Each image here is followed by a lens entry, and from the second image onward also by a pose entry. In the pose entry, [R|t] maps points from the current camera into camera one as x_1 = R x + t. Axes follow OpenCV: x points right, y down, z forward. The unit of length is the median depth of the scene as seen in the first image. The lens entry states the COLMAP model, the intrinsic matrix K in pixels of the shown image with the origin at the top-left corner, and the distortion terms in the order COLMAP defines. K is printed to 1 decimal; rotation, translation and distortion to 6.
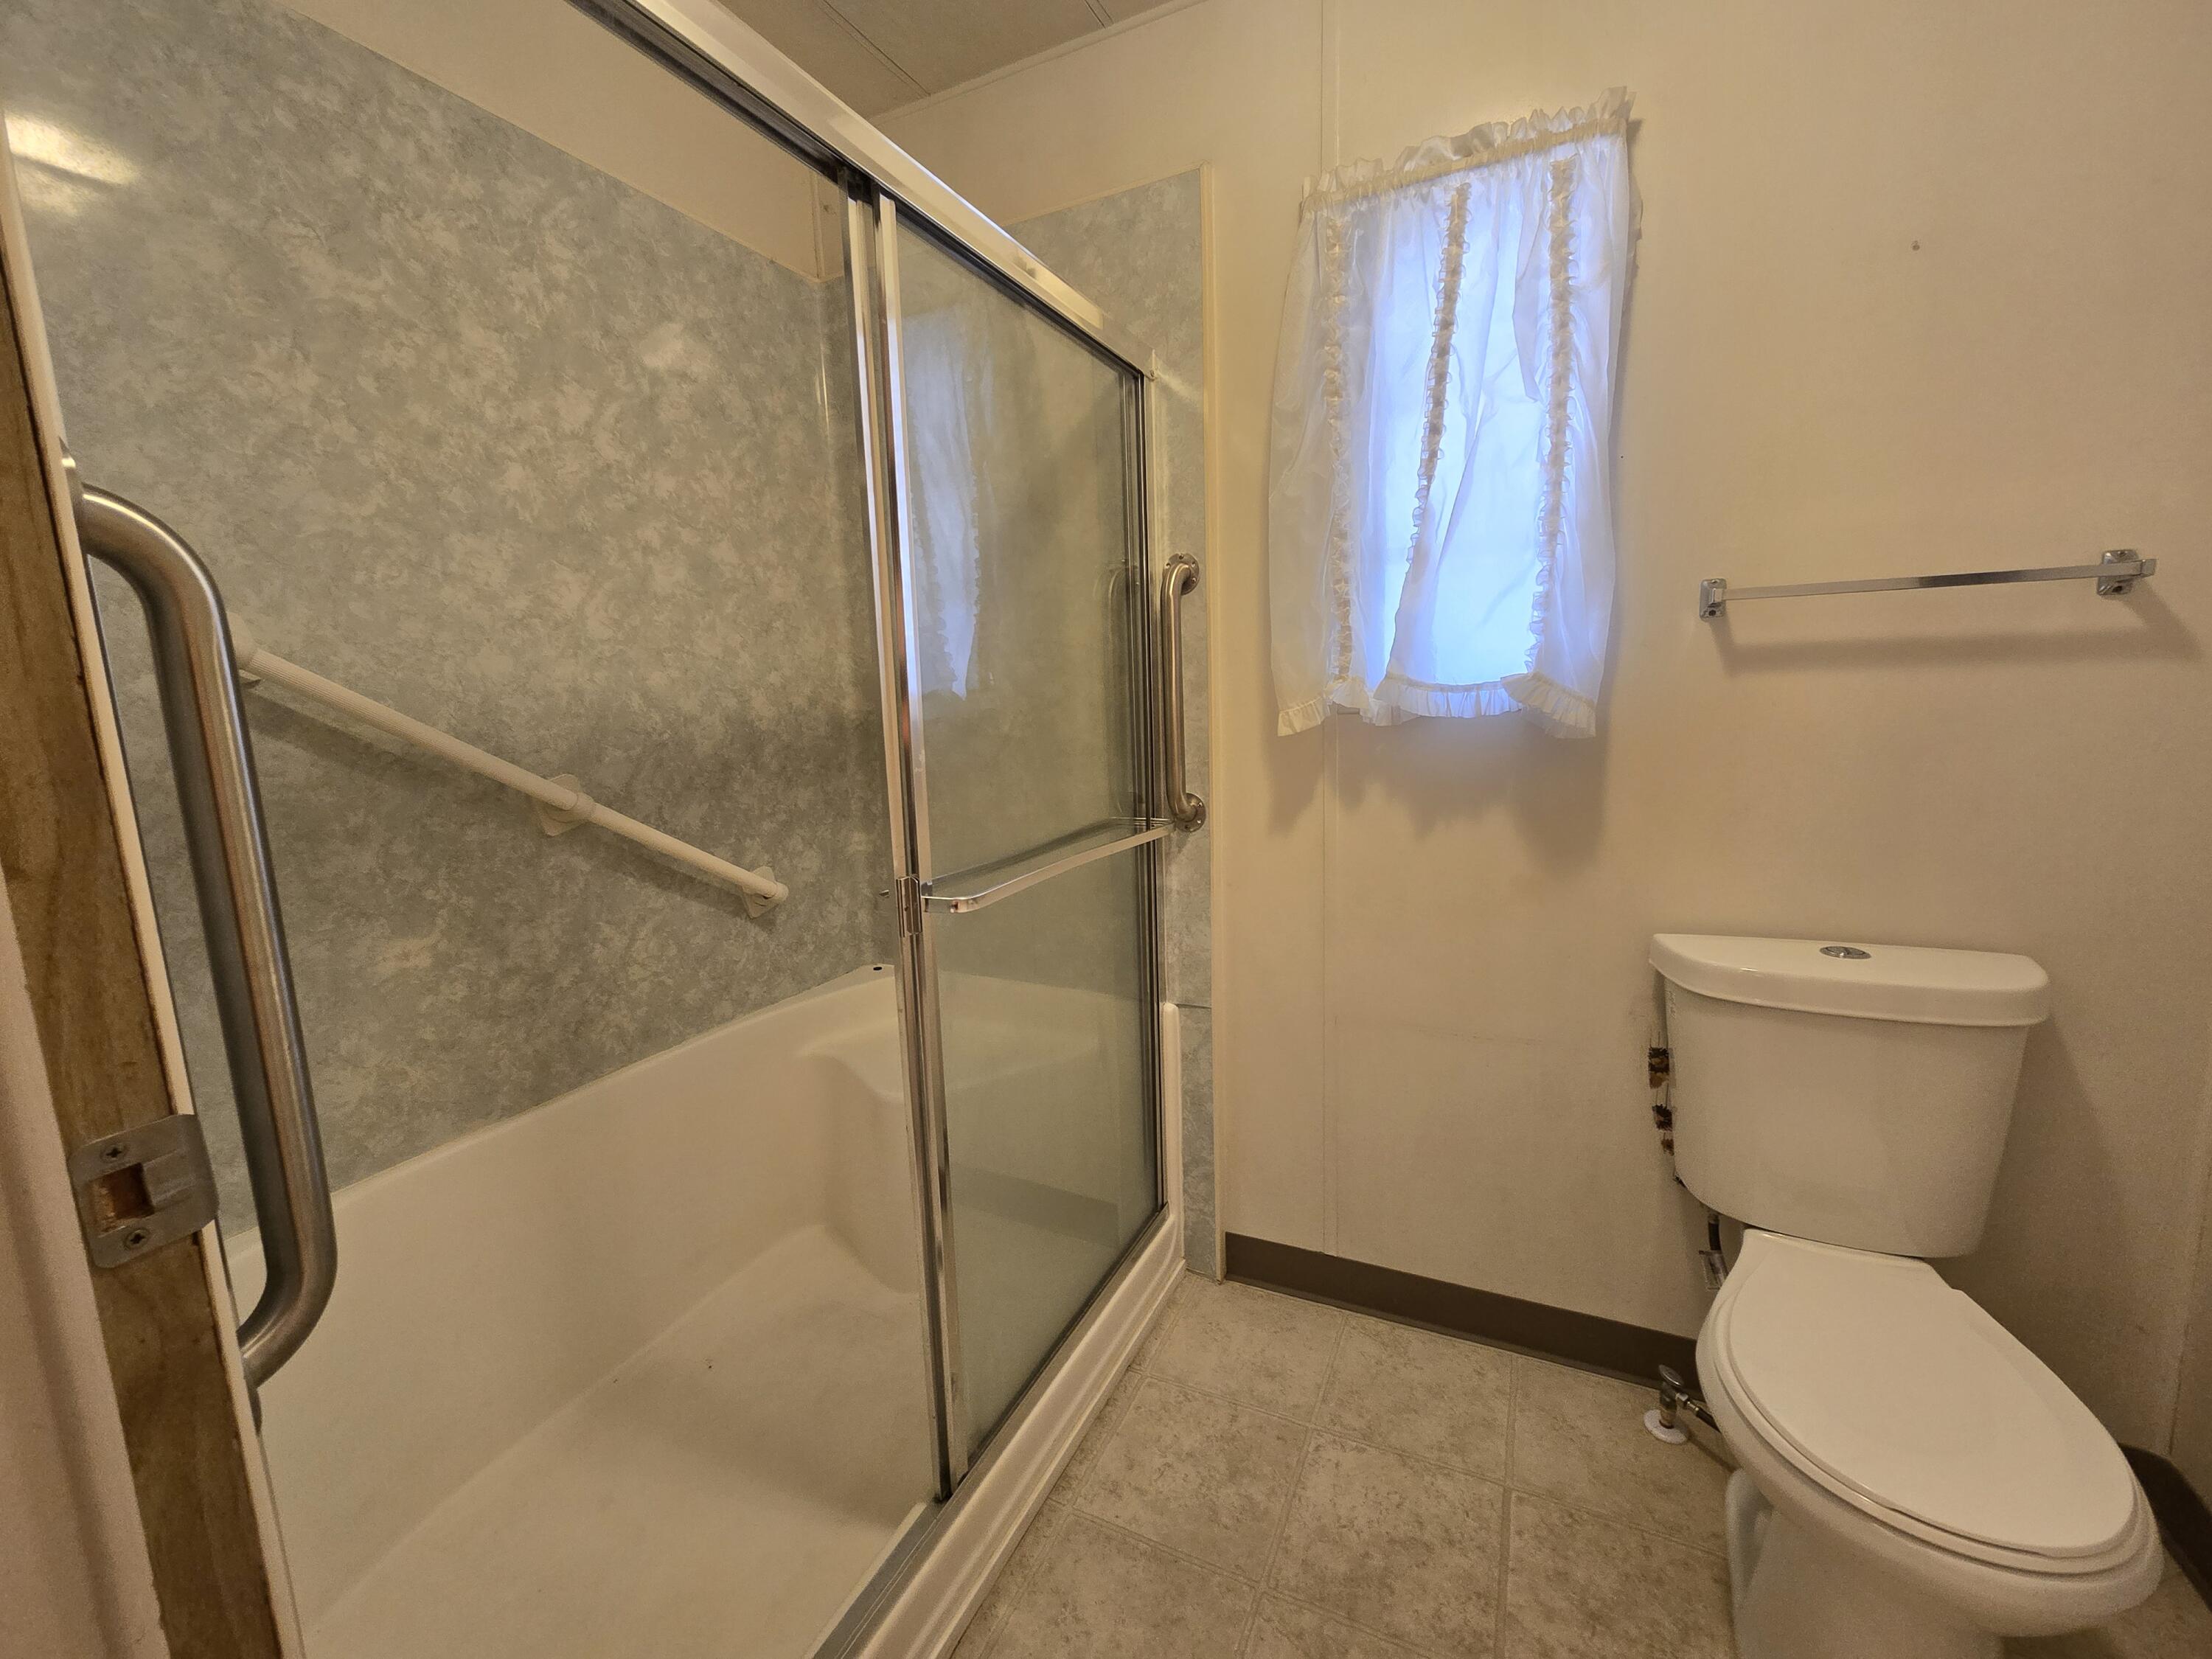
lens RADIAL K [[917.9, 0, 1090.2], [0, 917.9, 825.3], [0, 0, 1]] dist [-0.002181, 0.000289]
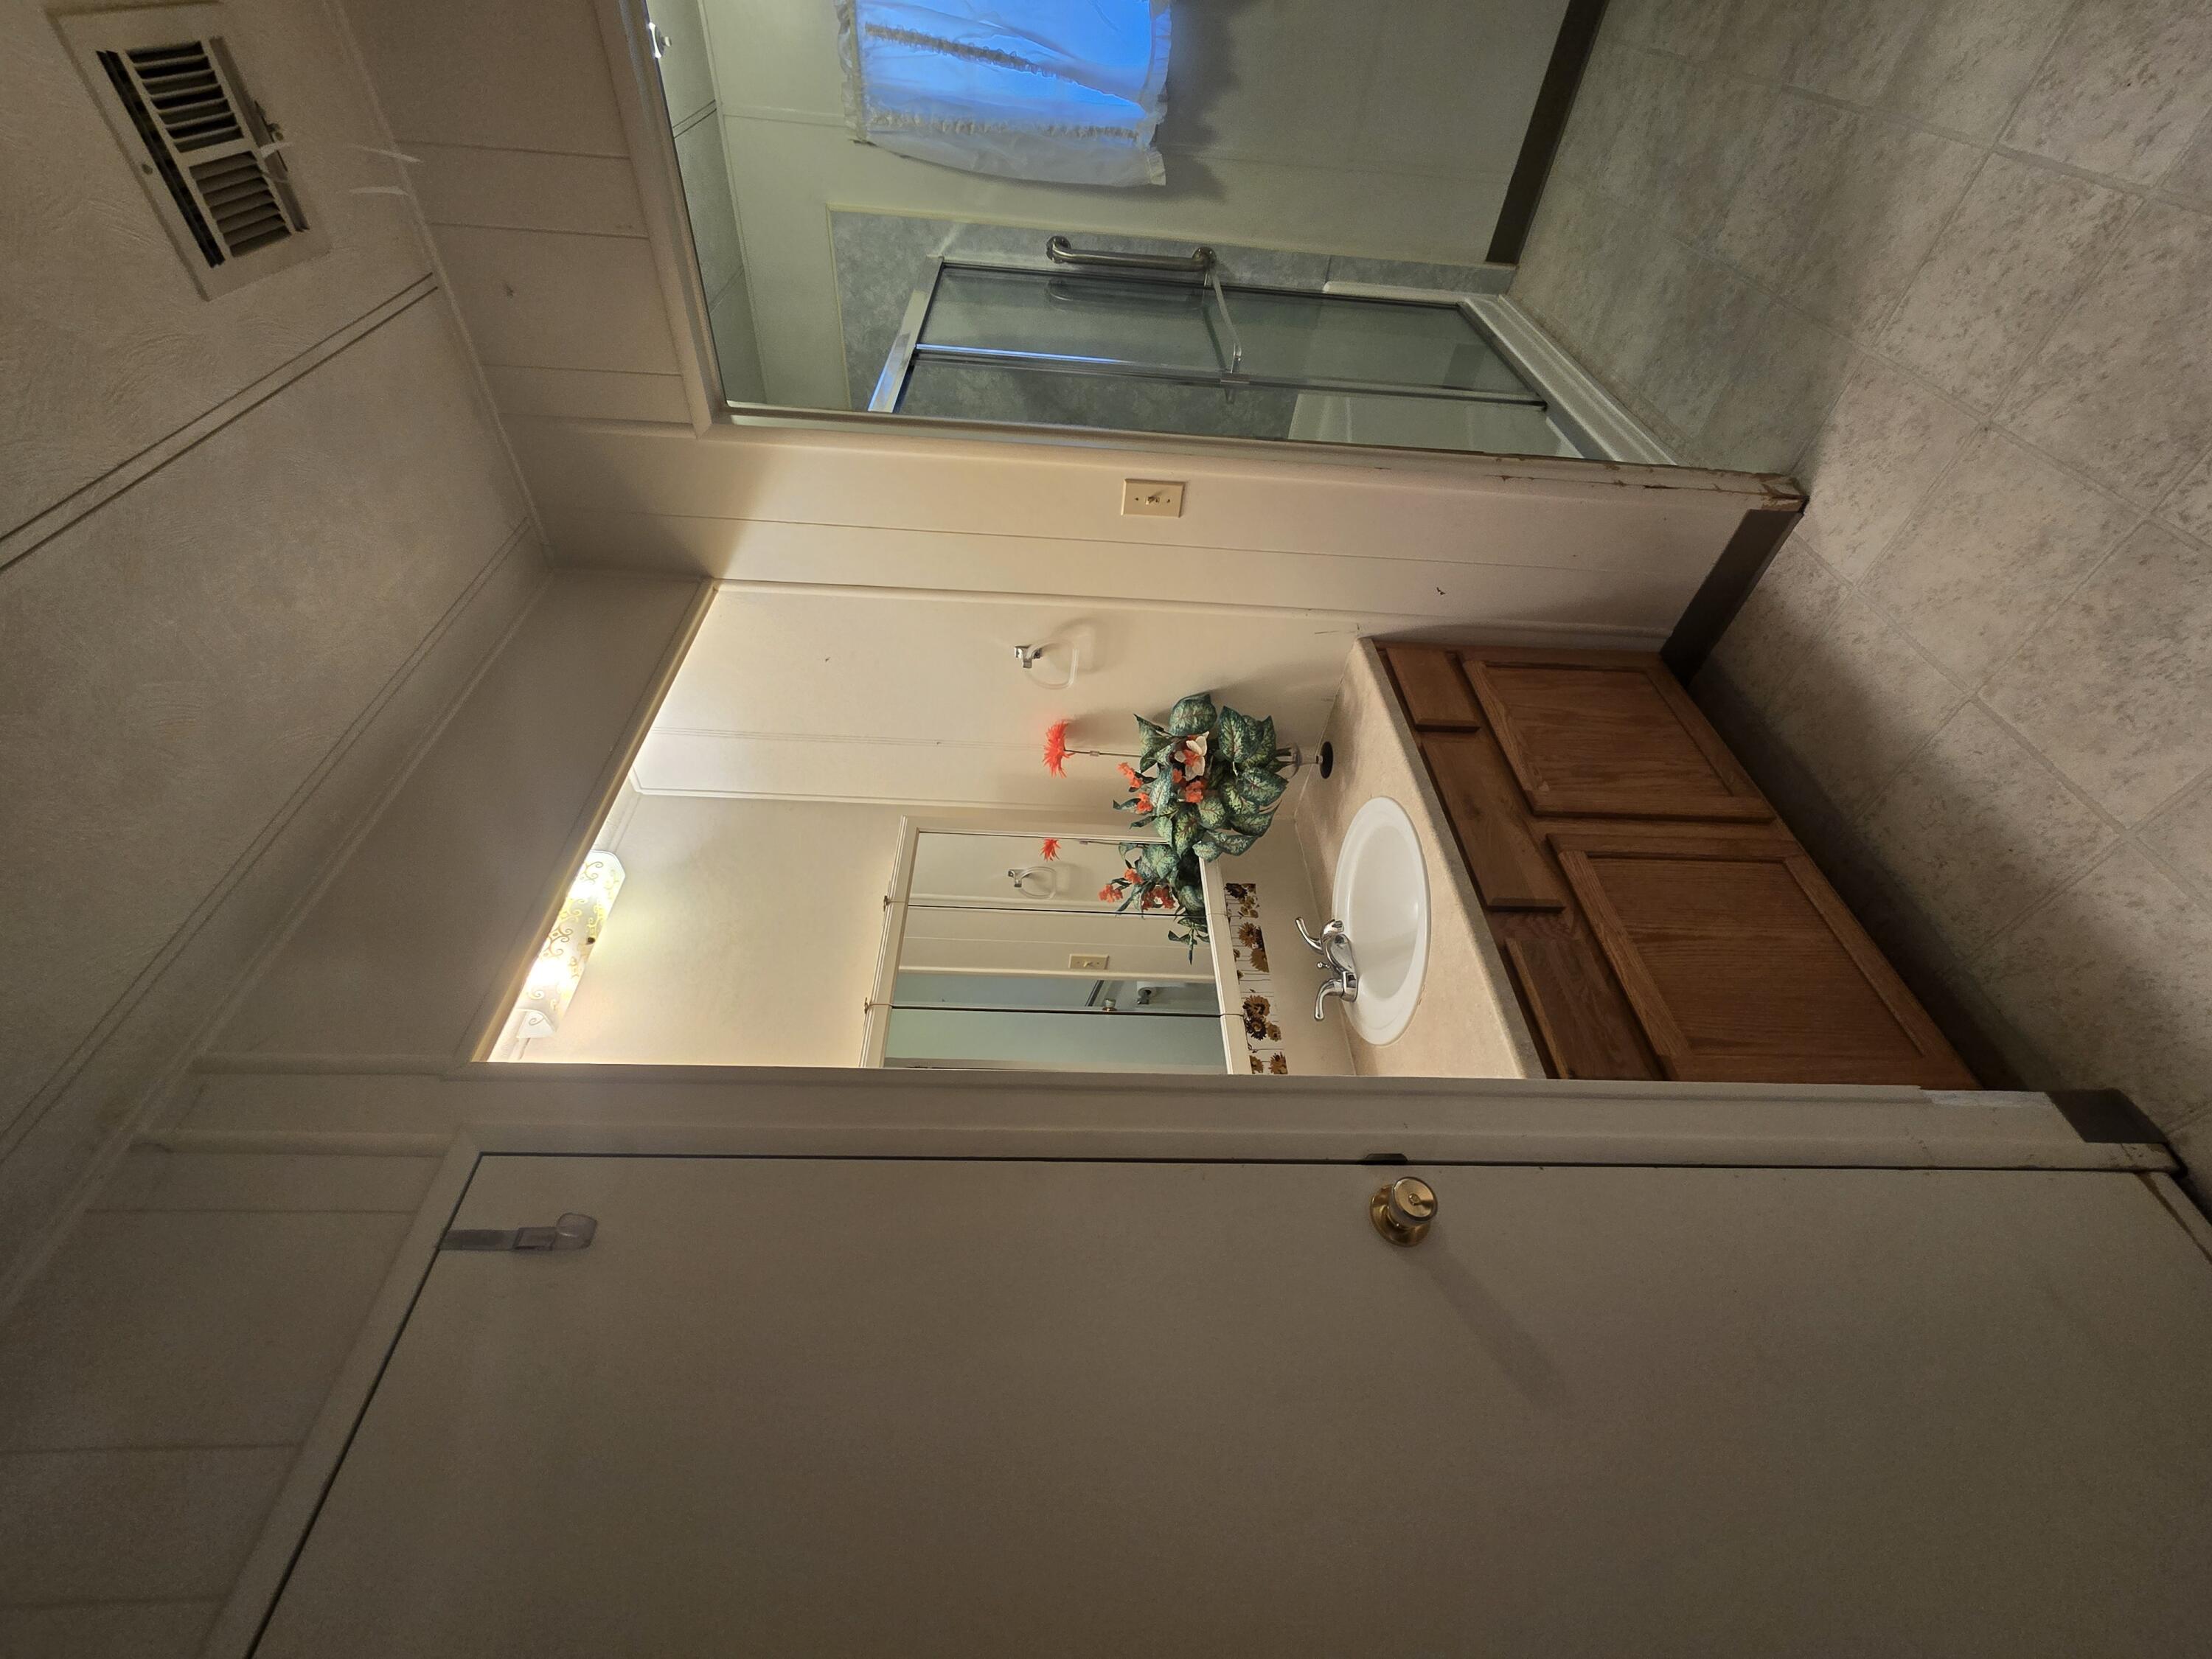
lens RADIAL K [[911.4, 0, 1095.6], [0, 911.4, 815.2], [0, 0, 1]] dist [0.000271, -0.001033]
pose [[0.096315, -0.940738, -0.325168, -0.361350], [0.990711, 0.122114, -0.059837, 0.013900], [0.095998, -0.316385, 0.943761, -0.970700]]
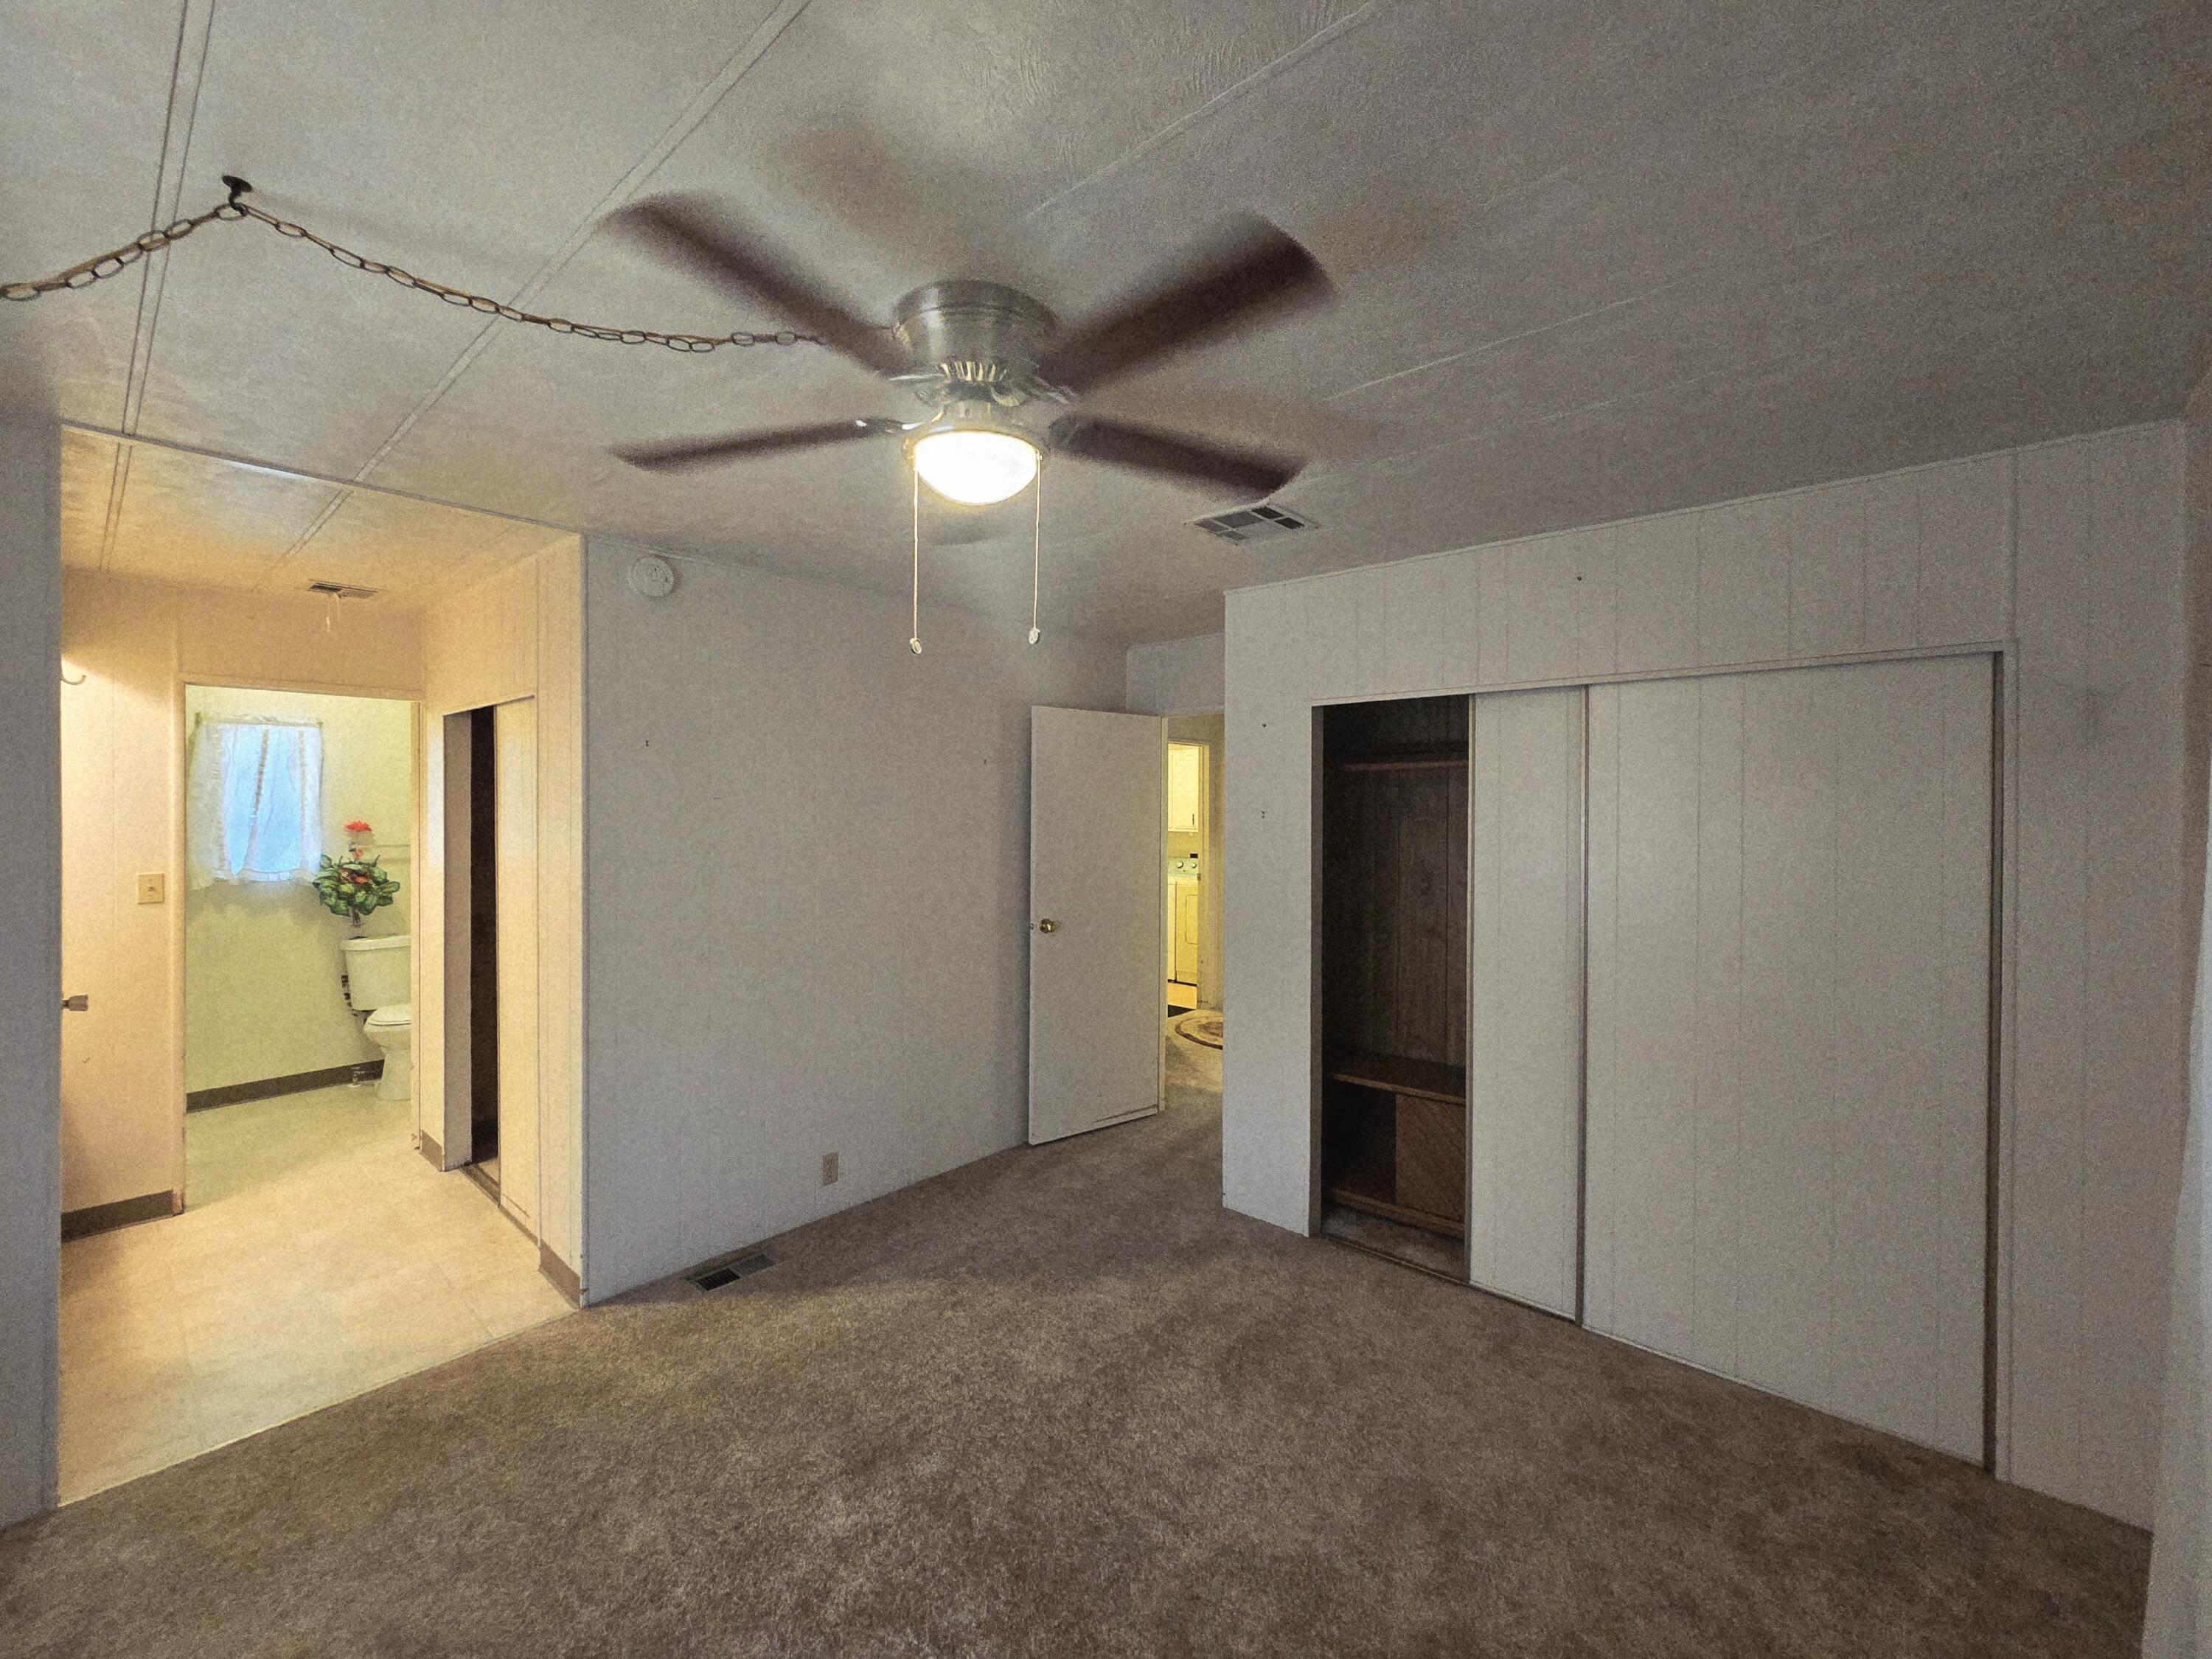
lens RADIAL K [[910.7, 0, 1098.7], [0, 910.7, 818.1], [0, 0, 1]] dist [0.002004, 0.000318]
pose [[0.257700, 0.031761, 0.965703, -1.961079], [0.129810, 0.989261, -0.067176, 0.258498], [-0.957465, 0.142669, 0.250809, -2.636384]]
